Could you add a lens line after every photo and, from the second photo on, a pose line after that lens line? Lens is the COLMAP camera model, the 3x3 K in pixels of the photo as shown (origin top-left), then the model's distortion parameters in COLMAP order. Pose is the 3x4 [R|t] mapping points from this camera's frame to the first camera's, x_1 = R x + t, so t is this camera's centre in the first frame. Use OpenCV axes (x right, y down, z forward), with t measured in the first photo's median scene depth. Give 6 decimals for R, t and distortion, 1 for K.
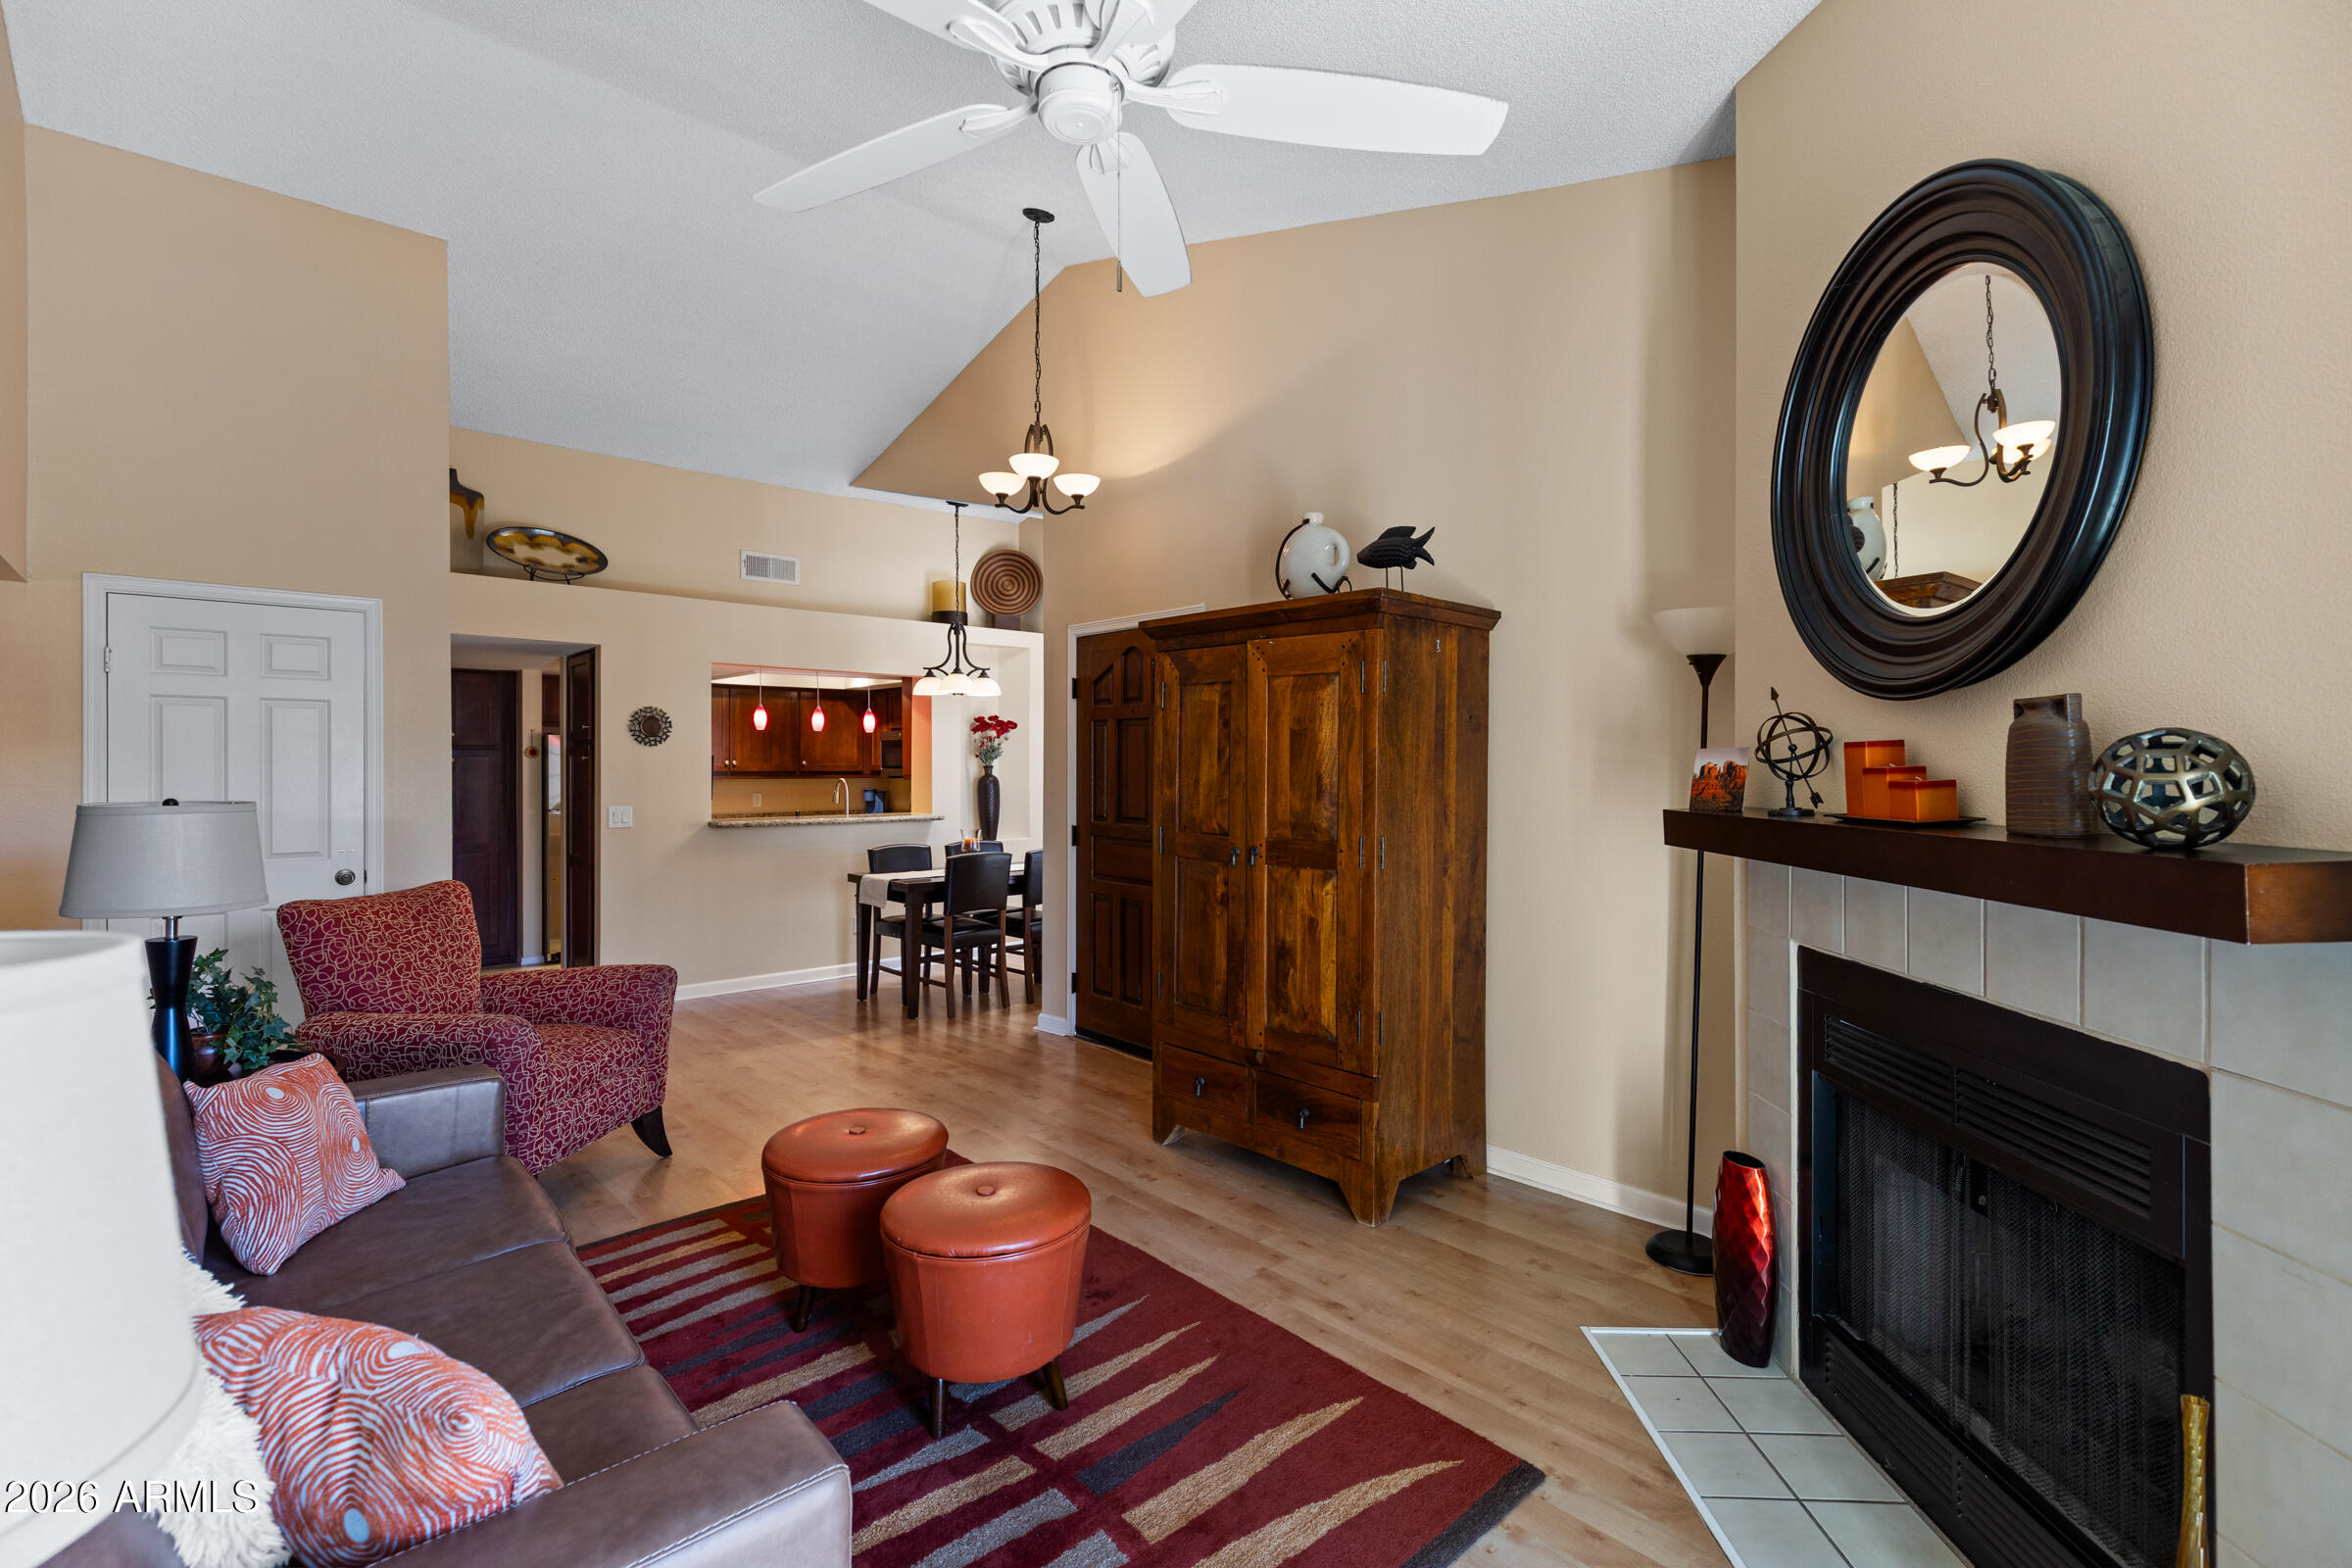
lens RADIAL K [[1045.2, 0, 1175.0], [0, 1045.2, 779.4], [0, 0, 1]] dist [0.001078, -0.000720]
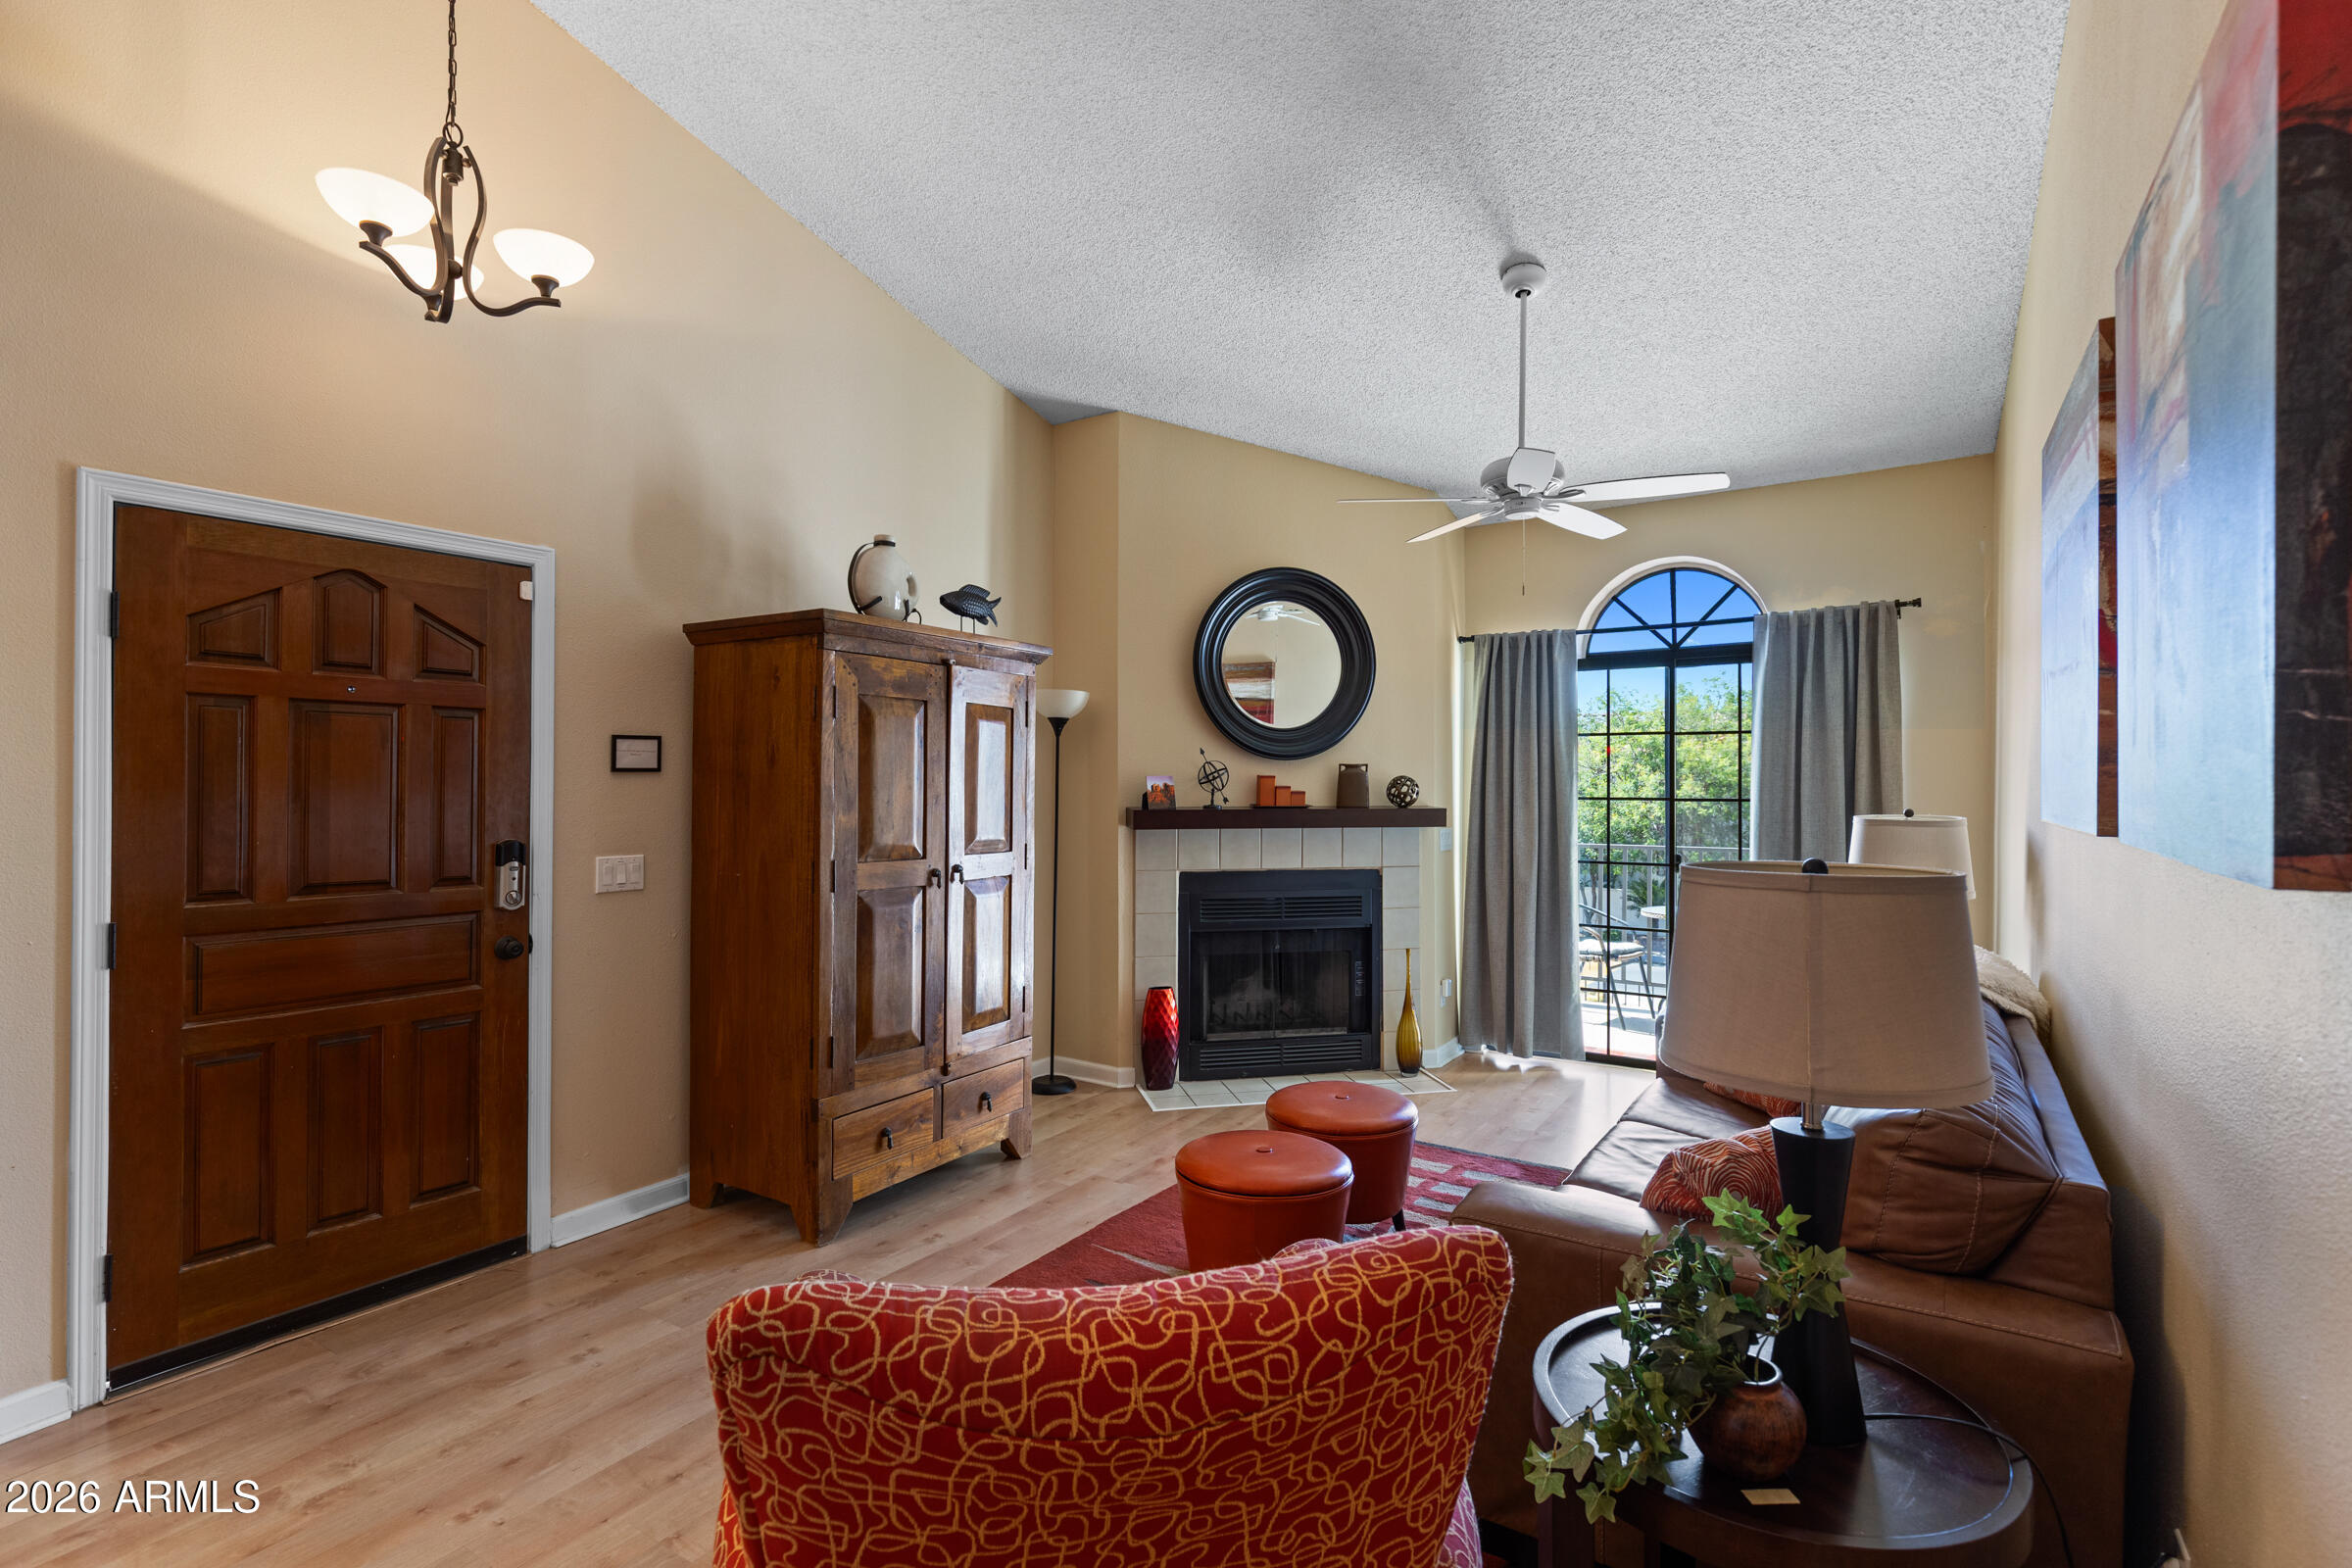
lens RADIAL K [[1083.5, 0, 1180.4], [0, 1083.5, 785.8], [0, 0, 1]] dist [-0.013518, -0.000210]
pose [[-0.240180, -0.008393, 0.970692, -1.223364], [0.007463, 0.999917, 0.010492, -0.027845], [-0.970700, 0.009764, -0.240098, 1.251360]]
